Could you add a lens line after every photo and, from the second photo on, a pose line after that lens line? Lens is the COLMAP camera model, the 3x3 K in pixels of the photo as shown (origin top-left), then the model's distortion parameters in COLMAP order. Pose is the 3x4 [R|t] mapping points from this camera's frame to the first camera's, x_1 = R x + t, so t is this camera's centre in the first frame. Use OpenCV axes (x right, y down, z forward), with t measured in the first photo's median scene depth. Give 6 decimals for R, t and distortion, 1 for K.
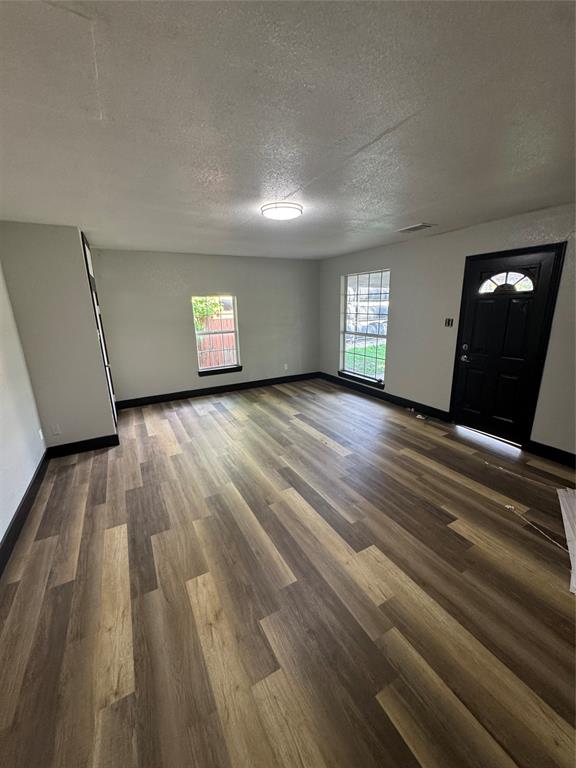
lens RADIAL K [[306.5, 0, 287.4], [0, 306.5, 384.7], [0, 0, 1]] dist [-0.000797, 0.000150]
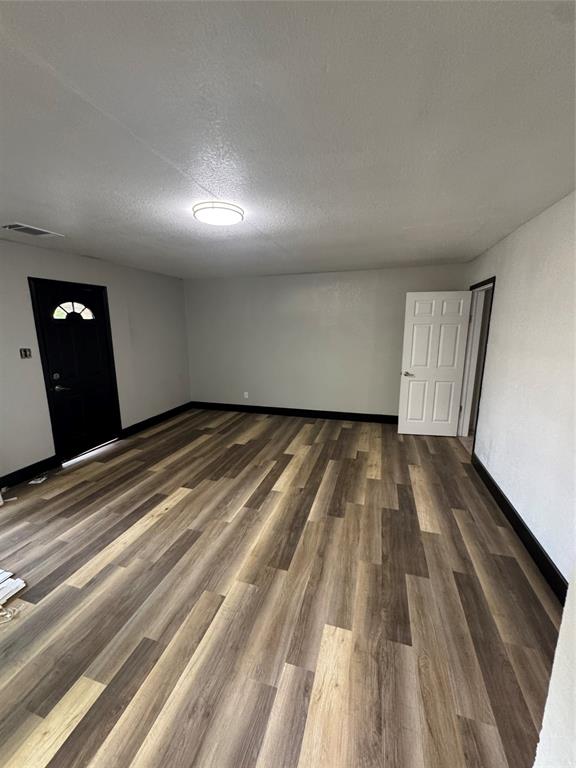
lens RADIAL K [[306.5, 0, 287.4], [0, 306.5, 384.7], [0, 0, 1]] dist [-0.000797, 0.000150]
pose [[-0.705734, -0.111433, 0.699659, -0.719964], [0.203046, 0.914315, 0.350429, -0.365412], [-0.678758, 0.389372, -0.622637, 1.443745]]
